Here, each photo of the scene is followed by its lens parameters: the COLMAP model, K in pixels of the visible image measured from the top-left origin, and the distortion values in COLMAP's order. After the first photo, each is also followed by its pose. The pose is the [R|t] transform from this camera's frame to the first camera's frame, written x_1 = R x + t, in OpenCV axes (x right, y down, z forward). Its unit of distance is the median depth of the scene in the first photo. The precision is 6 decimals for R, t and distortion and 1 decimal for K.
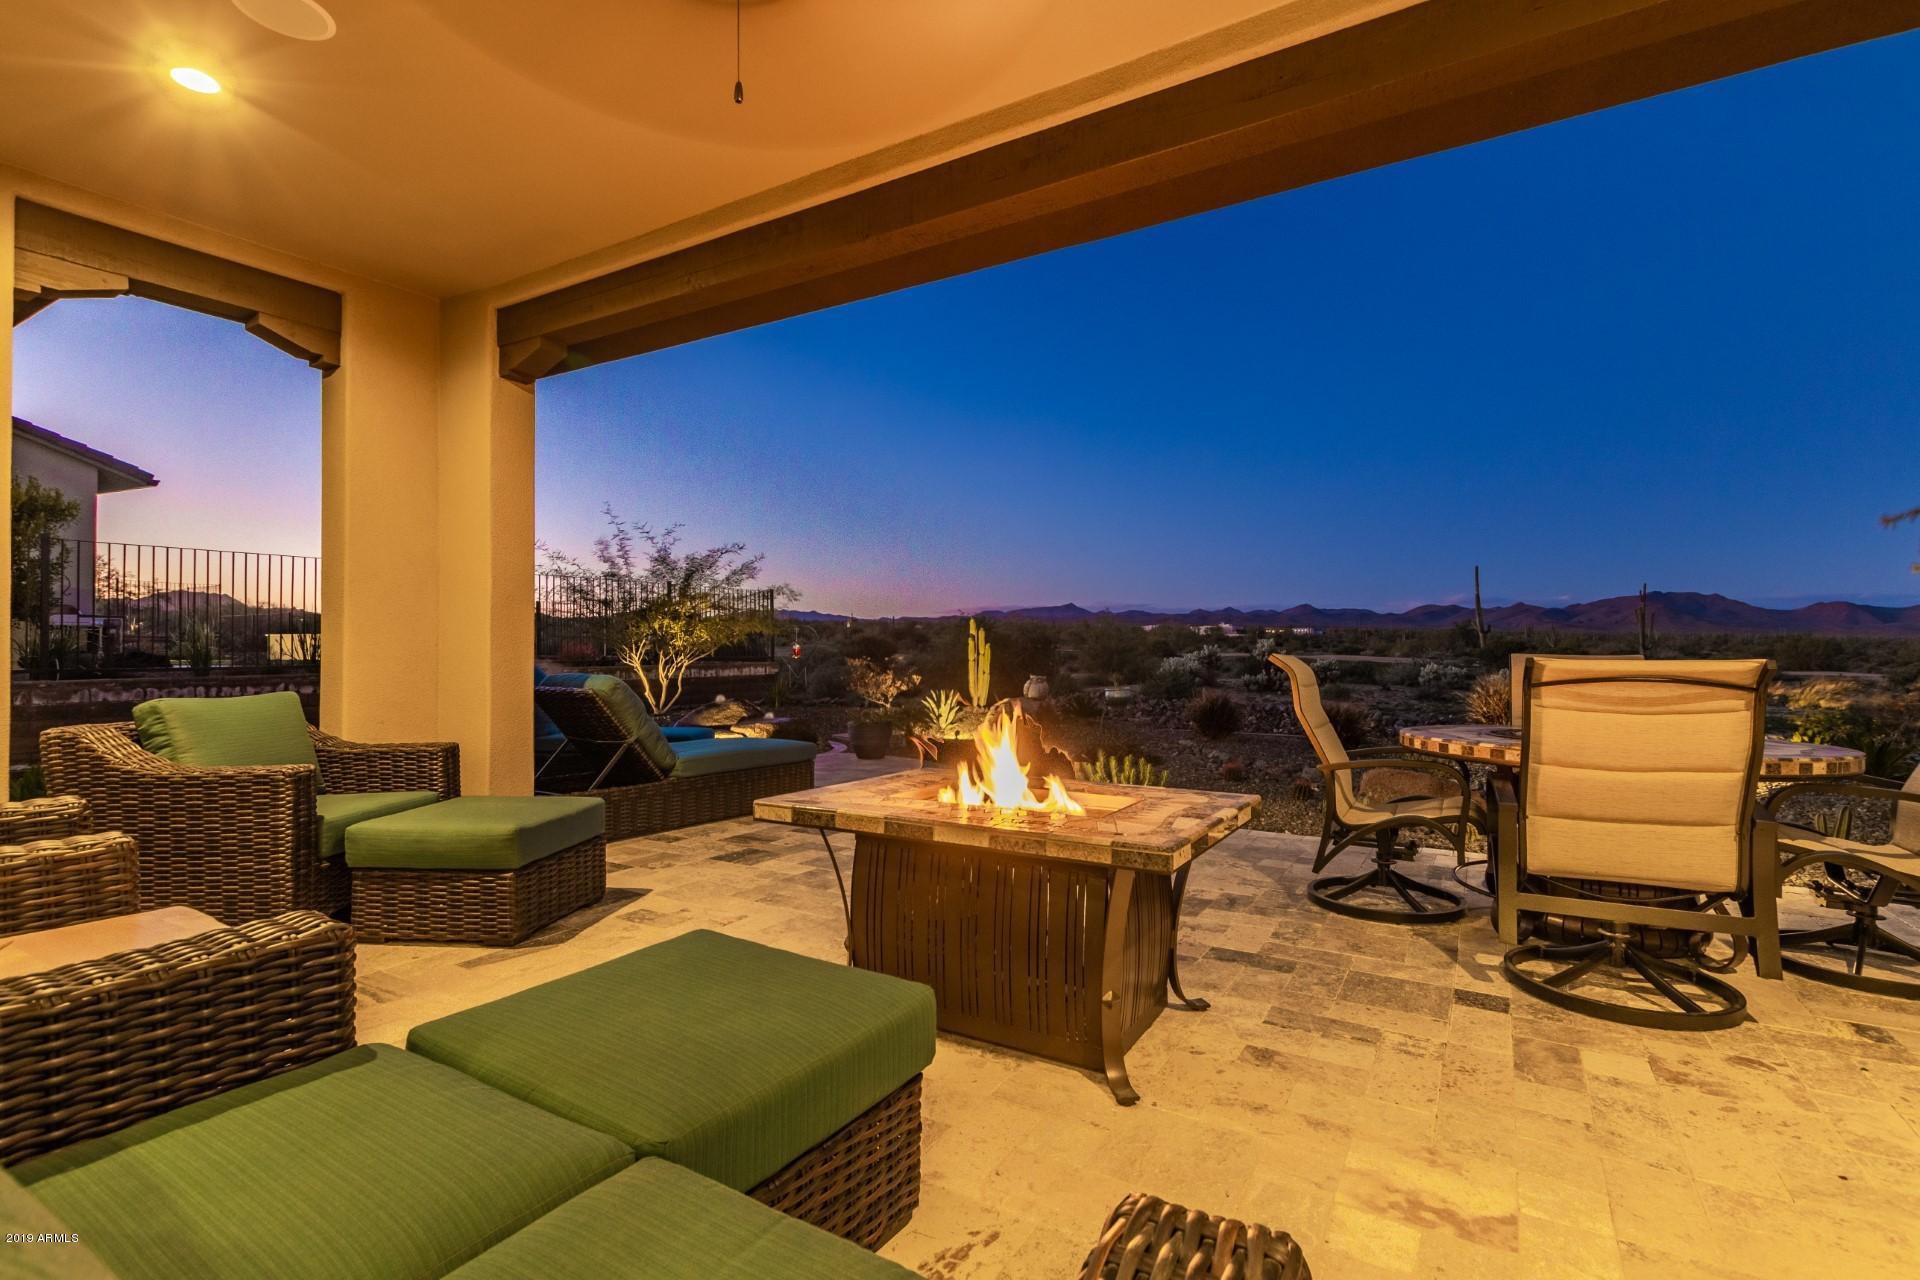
lens RADIAL K [[876.1, 0, 950.4], [0, 876.1, 640.9], [0, 0, 1]] dist [0.003260, 0.000555]
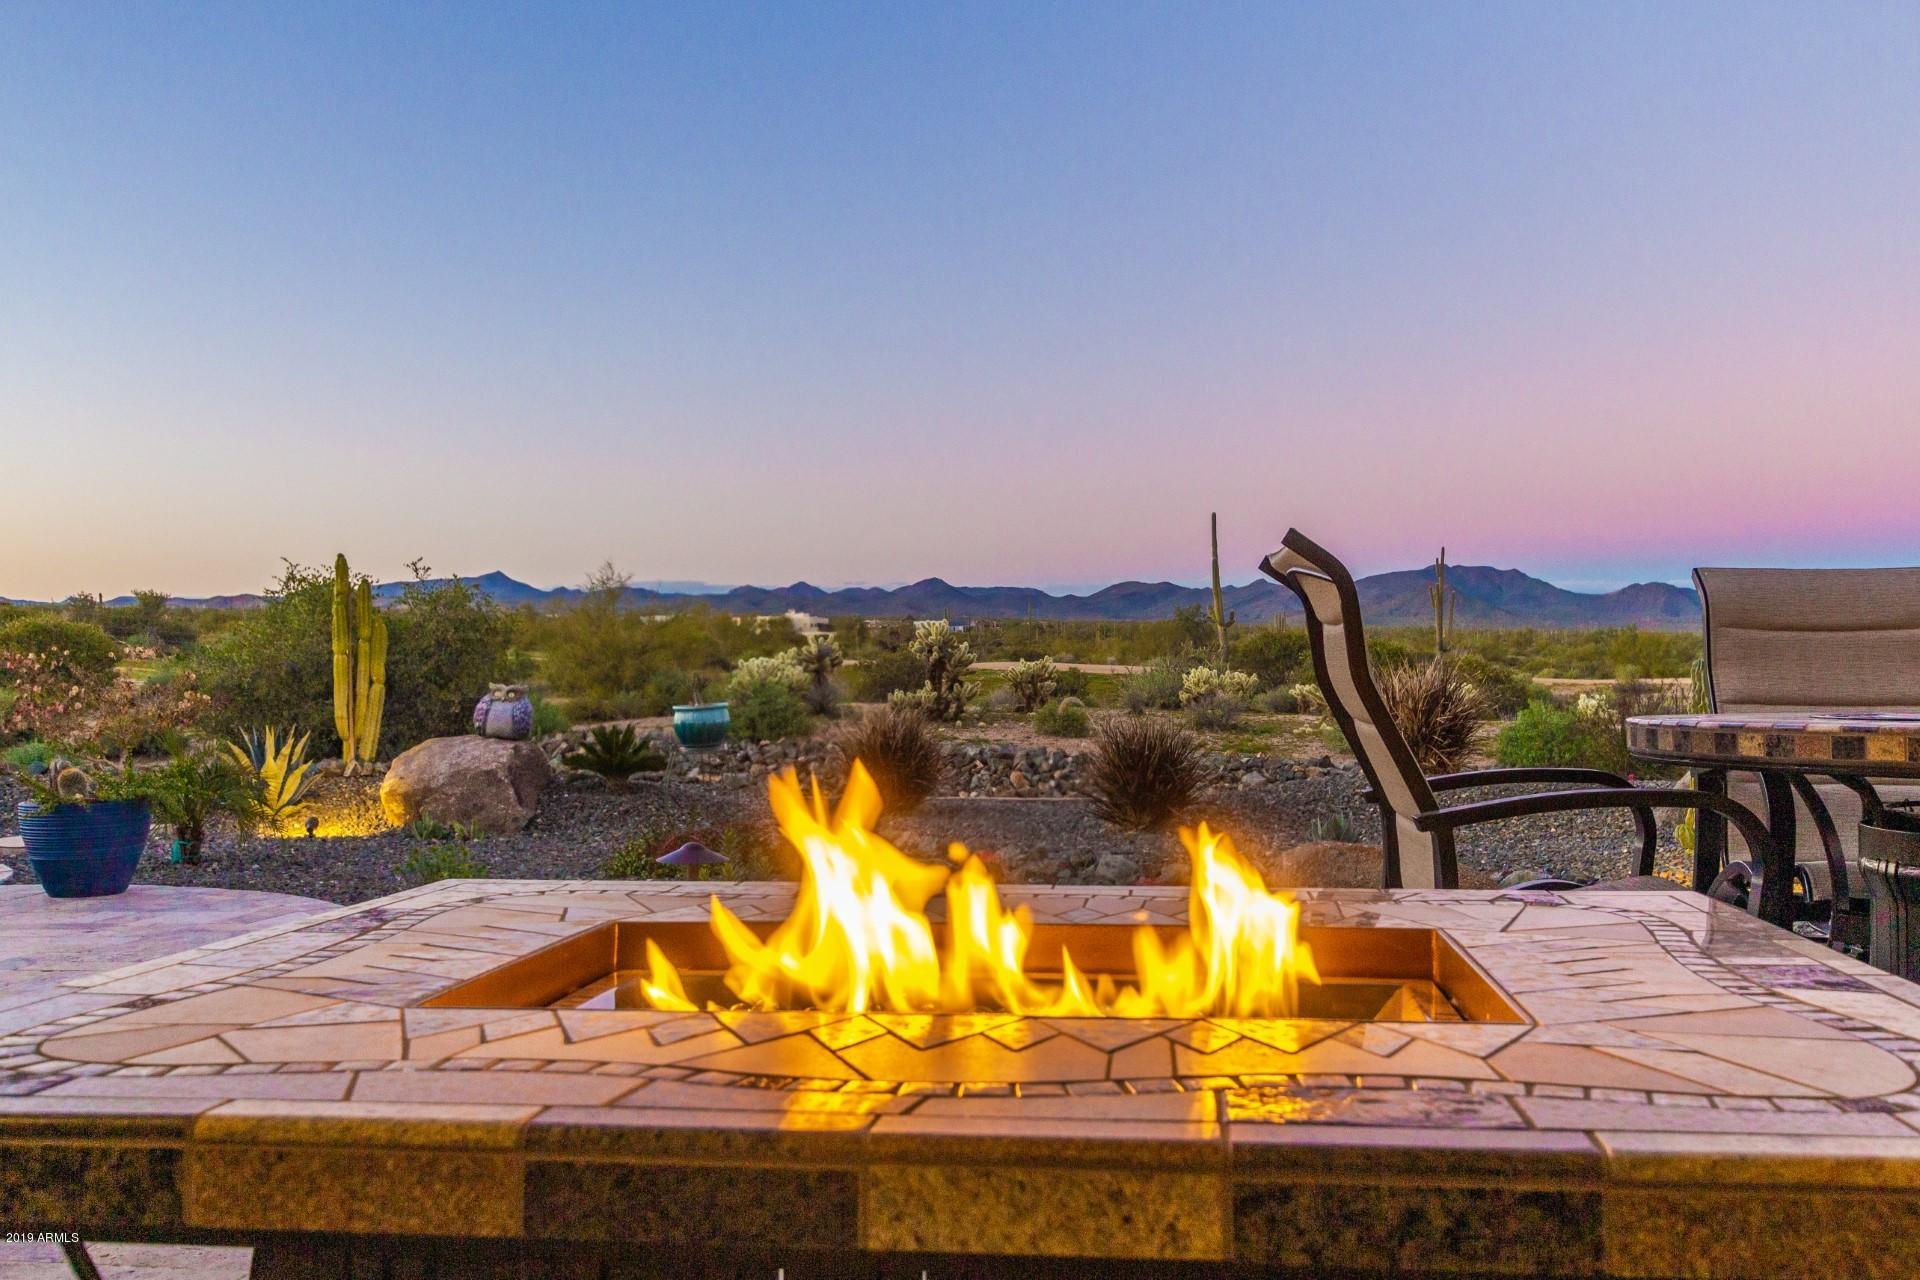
lens RADIAL K [[1630.6, 0, 960.0], [0, 1630.6, 640.0], [0, 0, 1]] dist [-0.003073, -0.002498]
pose [[0.910644, 0.000571, 0.413191, -0.022236], [0.003846, 0.999944, -0.009859, 0.019003], [-0.413173, 0.010567, 0.910591, 0.118346]]
